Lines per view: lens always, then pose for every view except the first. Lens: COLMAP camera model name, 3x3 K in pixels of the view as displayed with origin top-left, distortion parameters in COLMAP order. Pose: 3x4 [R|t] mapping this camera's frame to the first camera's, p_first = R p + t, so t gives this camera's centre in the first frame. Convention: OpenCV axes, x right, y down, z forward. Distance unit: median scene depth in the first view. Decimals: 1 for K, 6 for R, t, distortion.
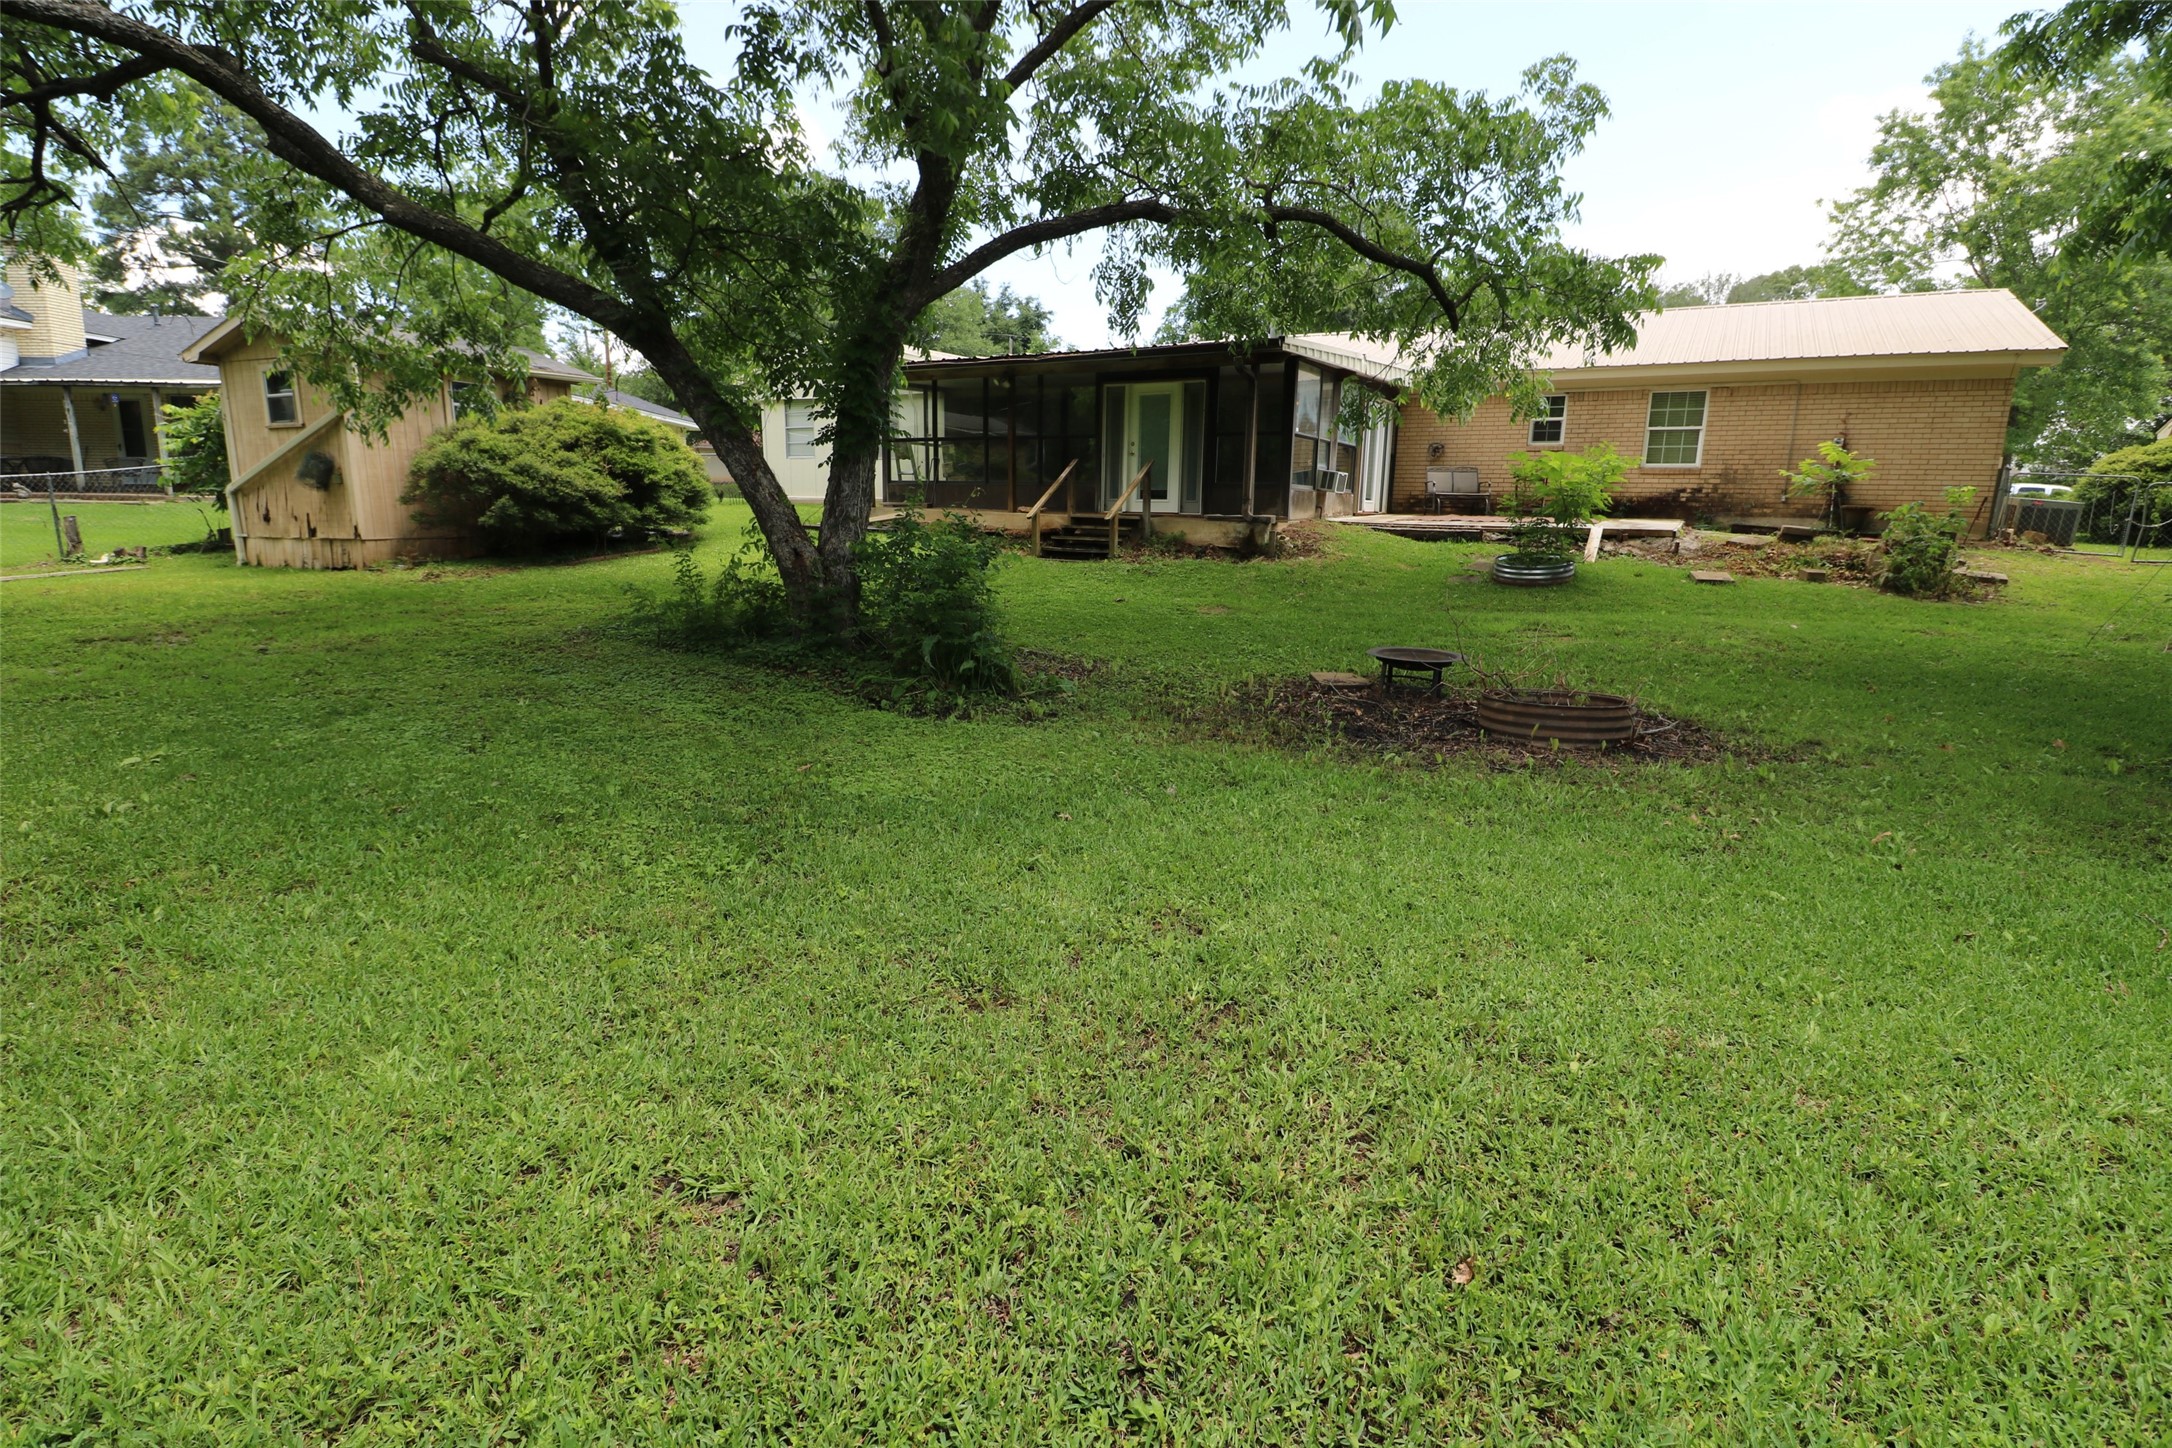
lens RADIAL K [[1018.7, 0, 1086.0], [0, 1018.7, 724.0], [0, 0, 1]] dist [-0.000821, -0.000294]
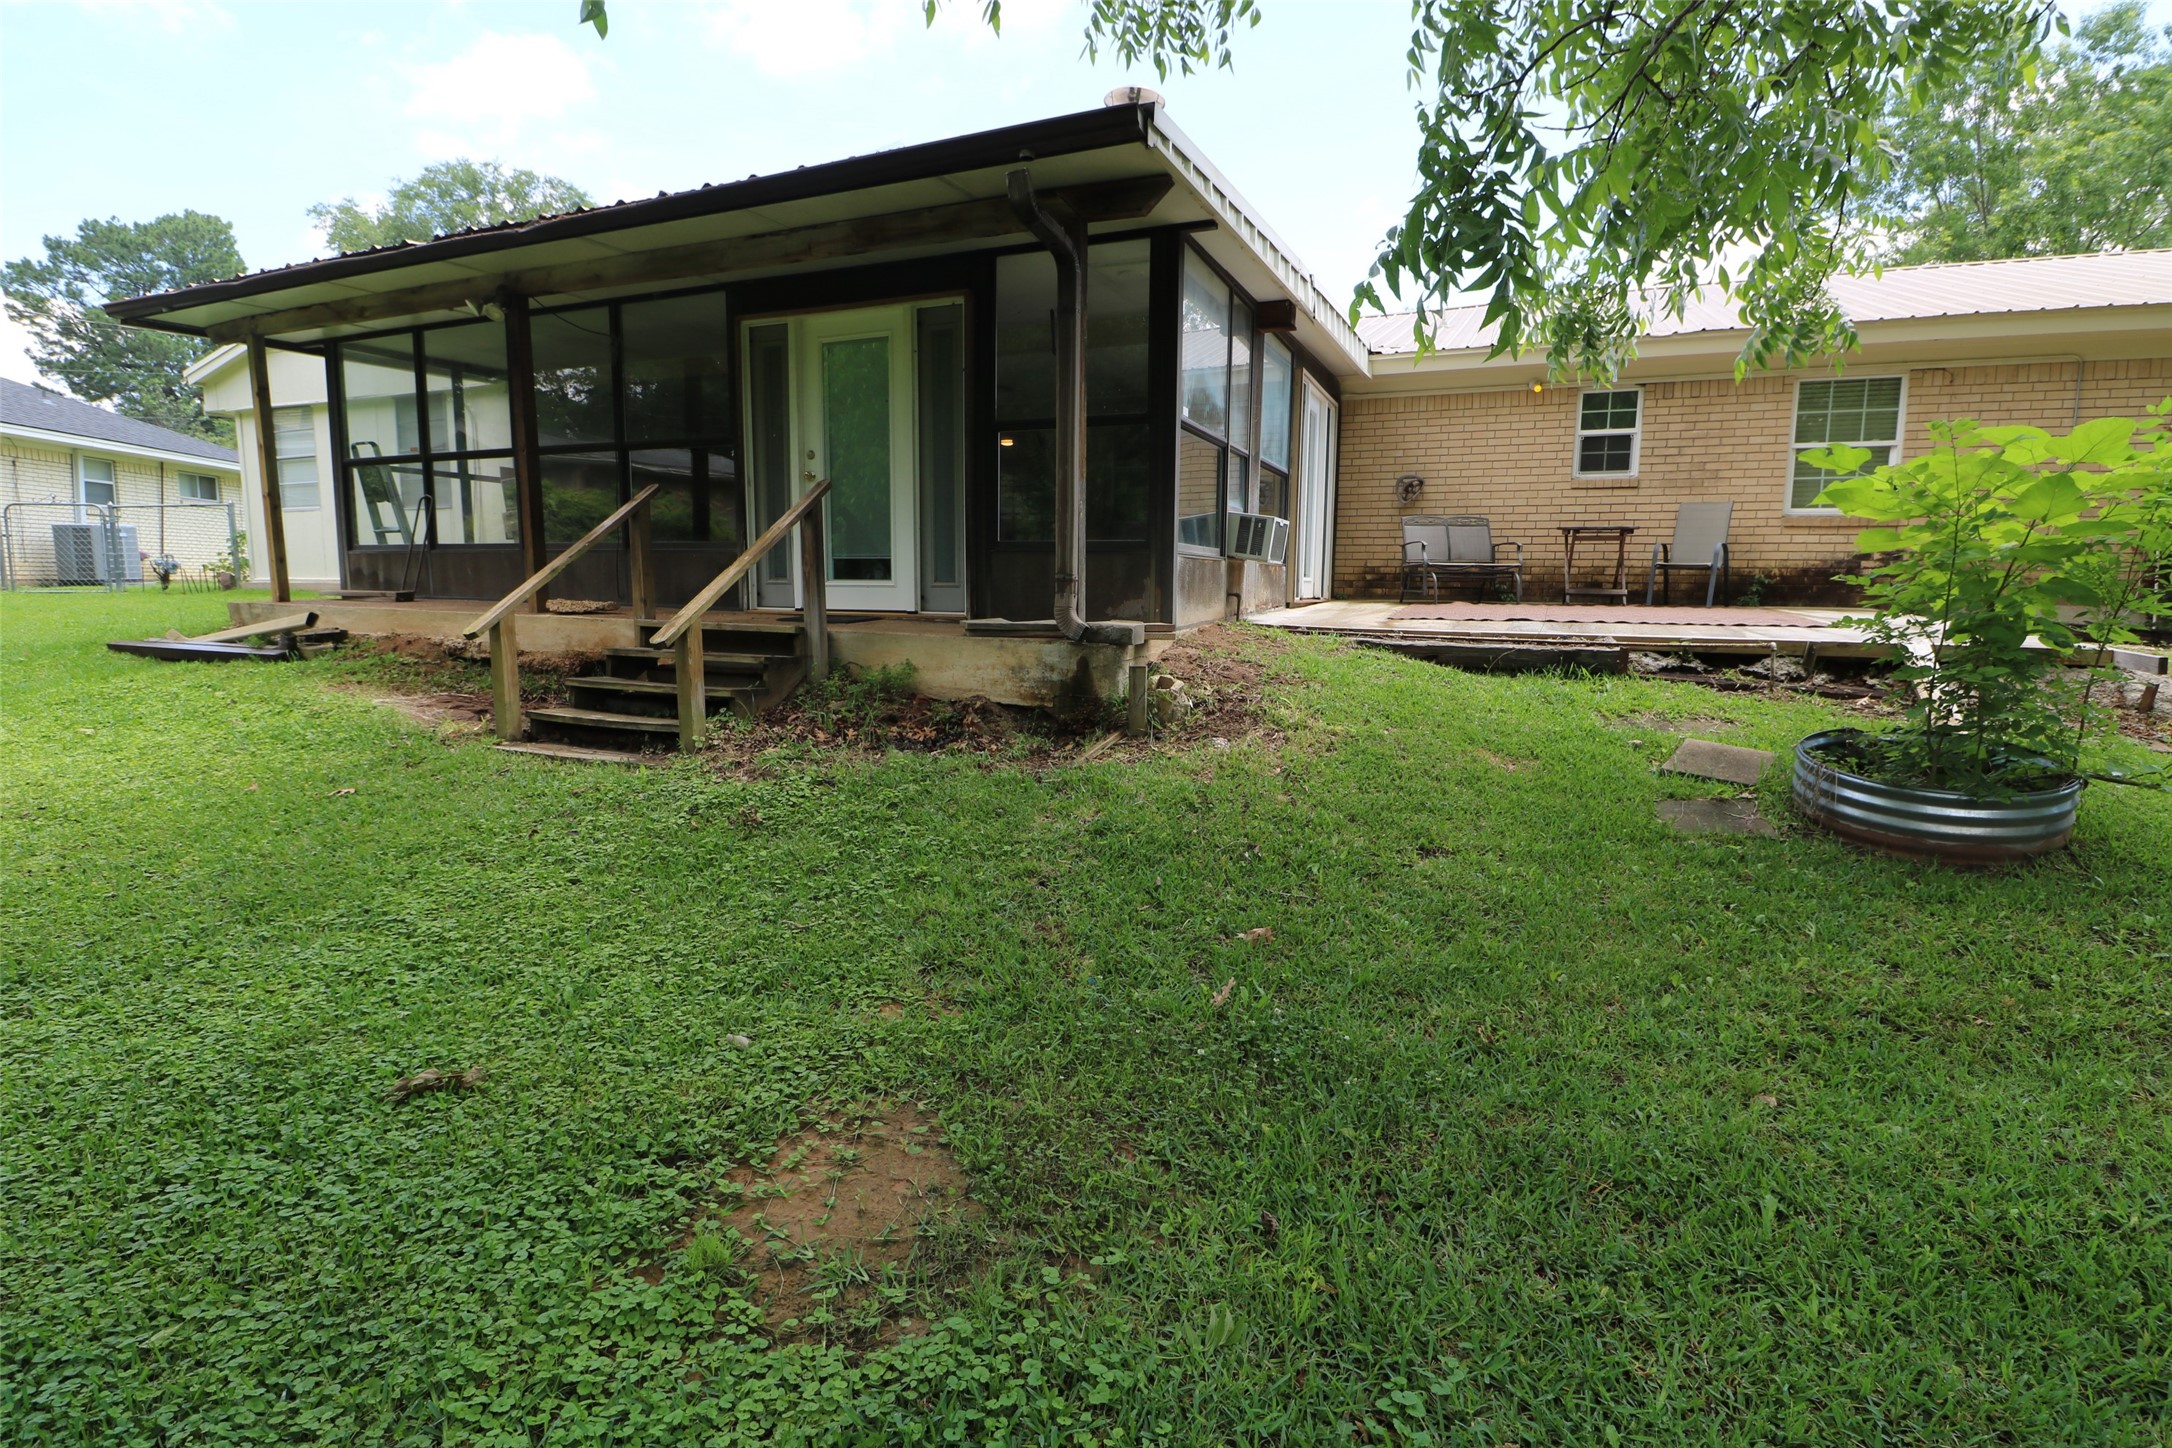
lens RADIAL K [[1018.7, 0, 1086.0], [0, 1018.7, 724.0], [0, 0, 1]] dist [-0.000821, -0.000294]
pose [[0.989890, -0.027502, 0.139148, 0.102303], [0.037090, 0.997078, -0.066785, -0.131241], [-0.136904, 0.071270, 0.988017, 0.581186]]
